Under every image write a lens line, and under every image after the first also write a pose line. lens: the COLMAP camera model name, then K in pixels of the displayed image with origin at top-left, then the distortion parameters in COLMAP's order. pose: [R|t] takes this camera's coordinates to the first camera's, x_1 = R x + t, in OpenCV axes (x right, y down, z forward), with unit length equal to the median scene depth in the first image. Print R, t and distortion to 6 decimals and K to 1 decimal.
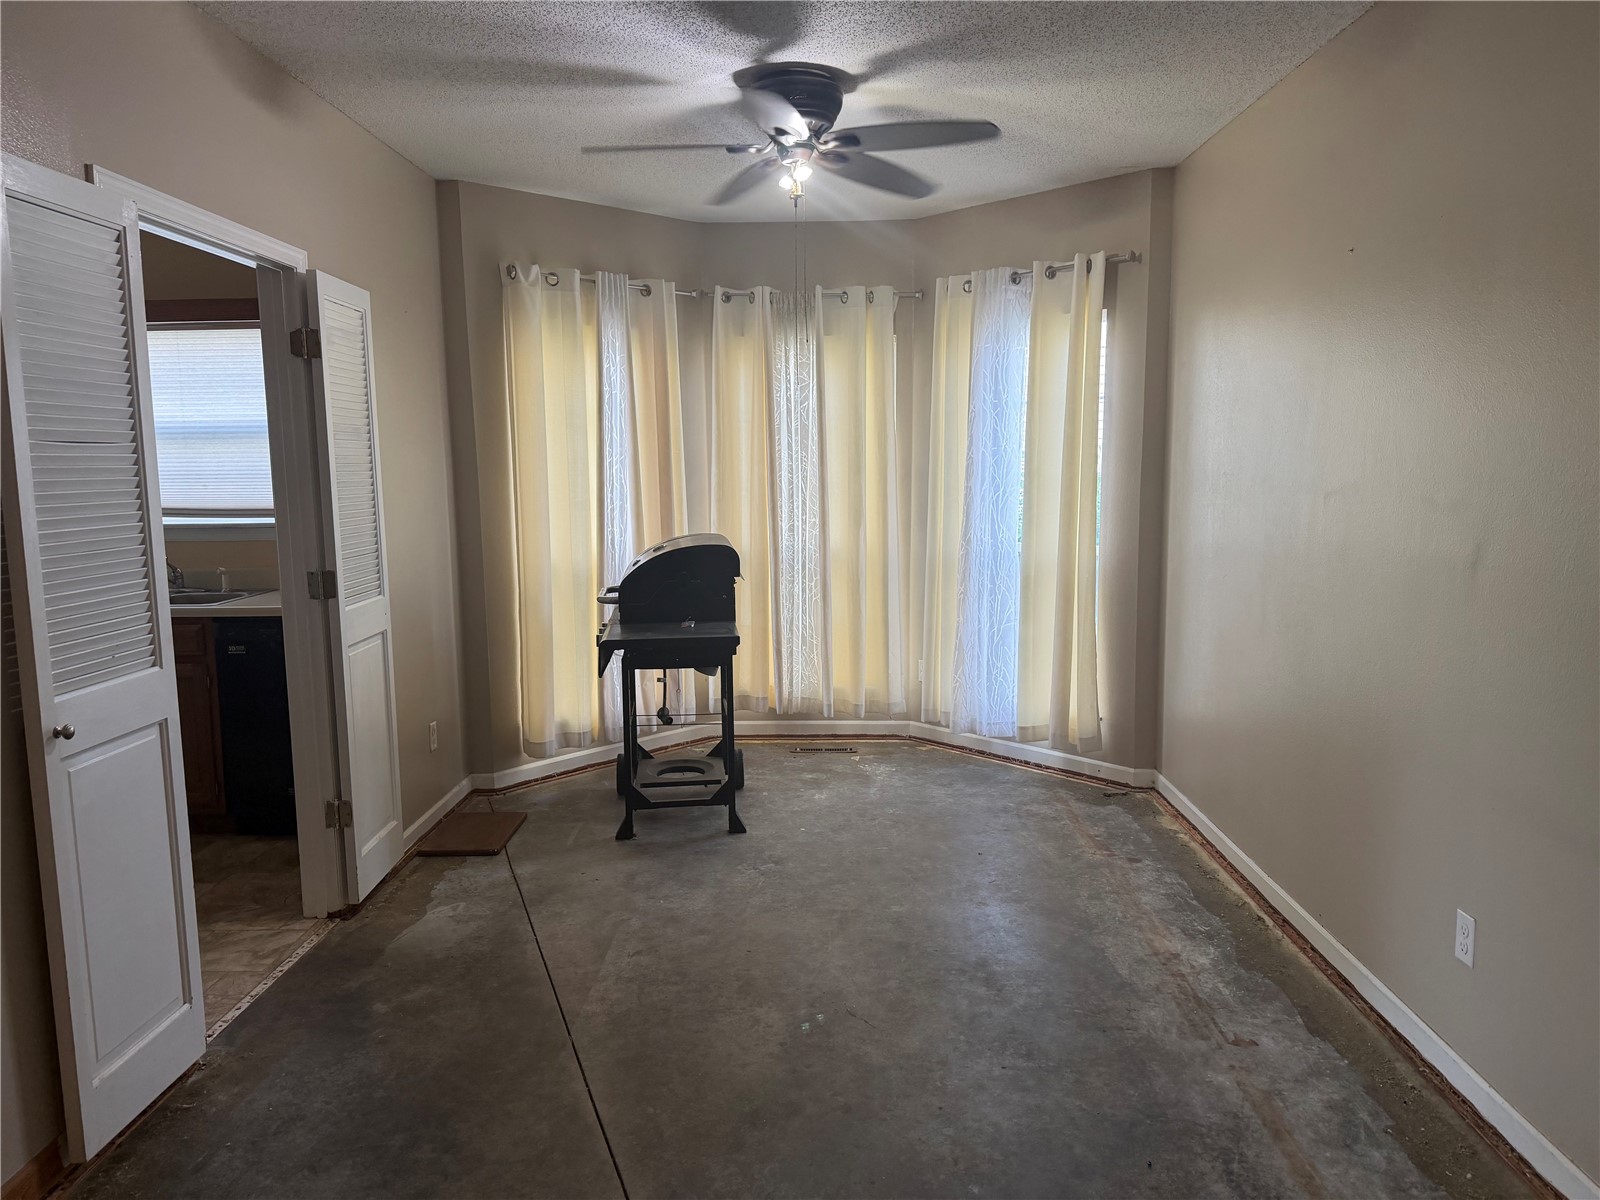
lens RADIAL K [[1119.6, 0, 795.8], [0, 1119.6, 608.9], [0, 0, 1]] dist [0.127642, -0.226314]
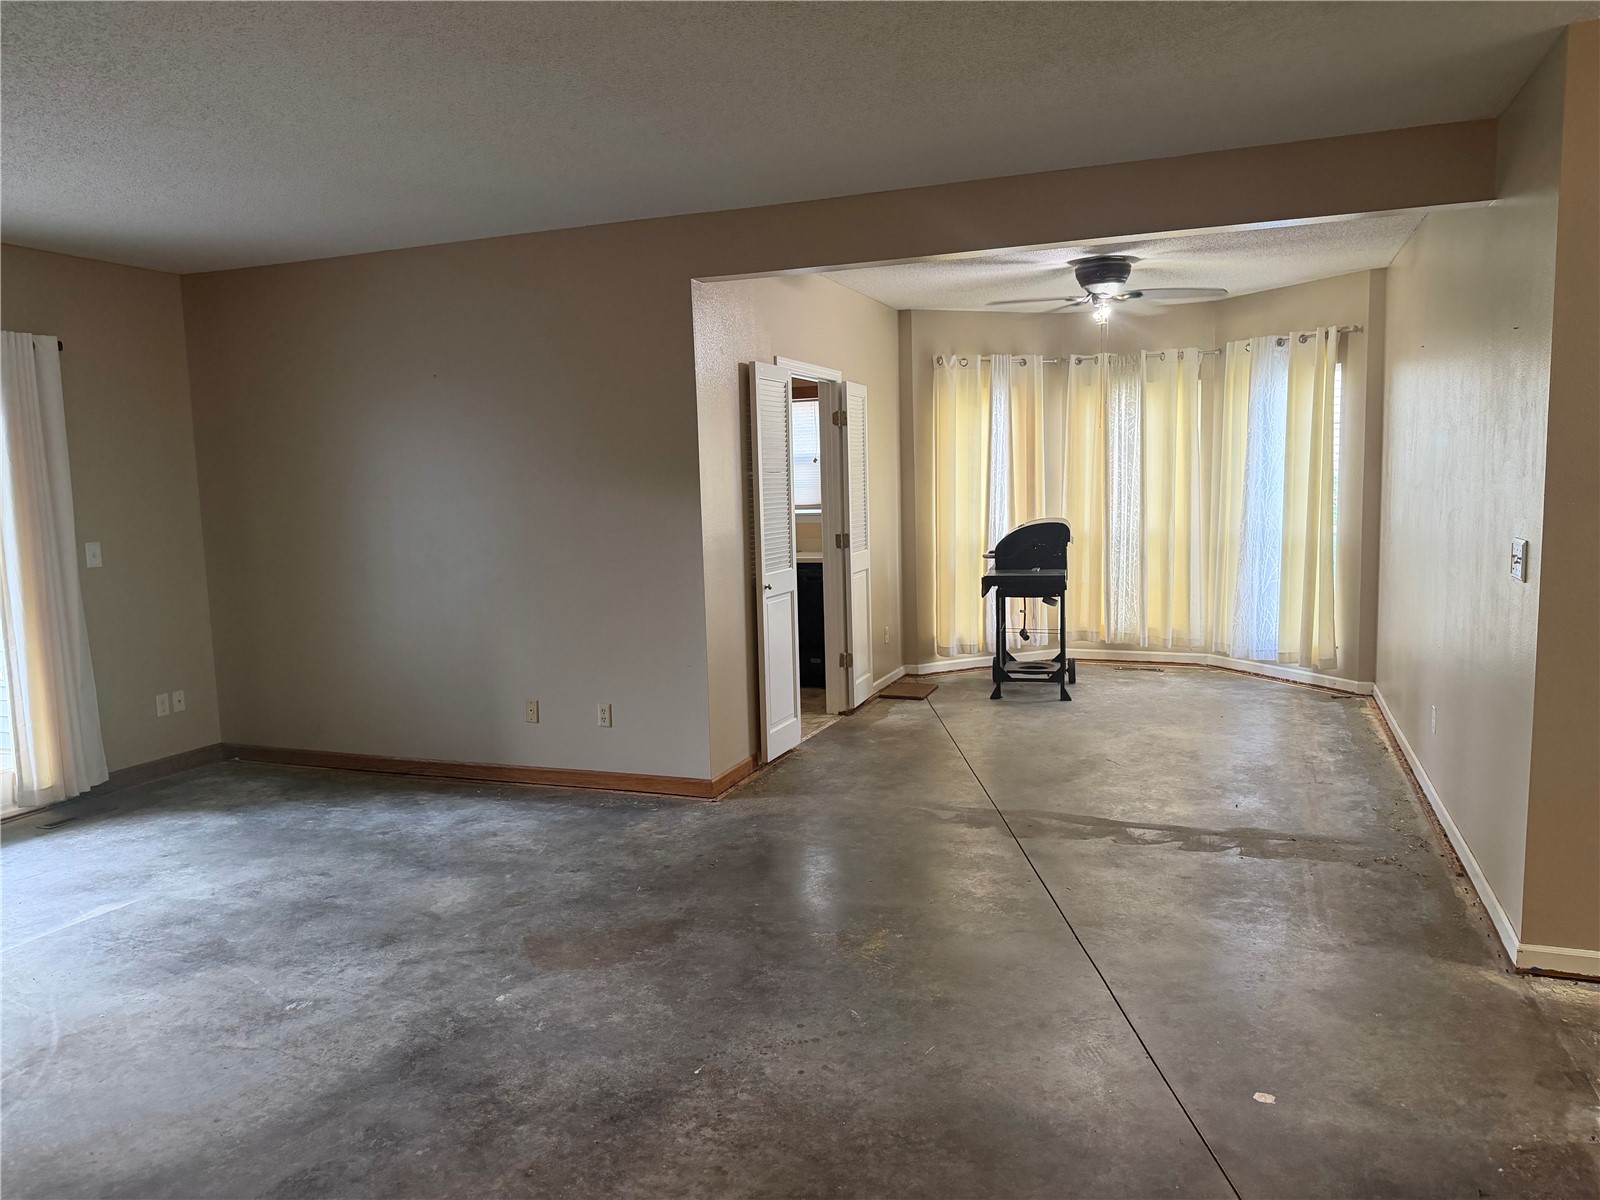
lens RADIAL K [[1119.6, 0, 795.8], [0, 1119.6, 608.9], [0, 0, 1]] dist [0.127642, -0.226314]
pose [[0.939539, 0.026943, -0.341380, 0.118822], [-0.028464, 0.999595, 0.000552, 0.068047], [0.341256, 0.009198, 0.939925, -0.588498]]
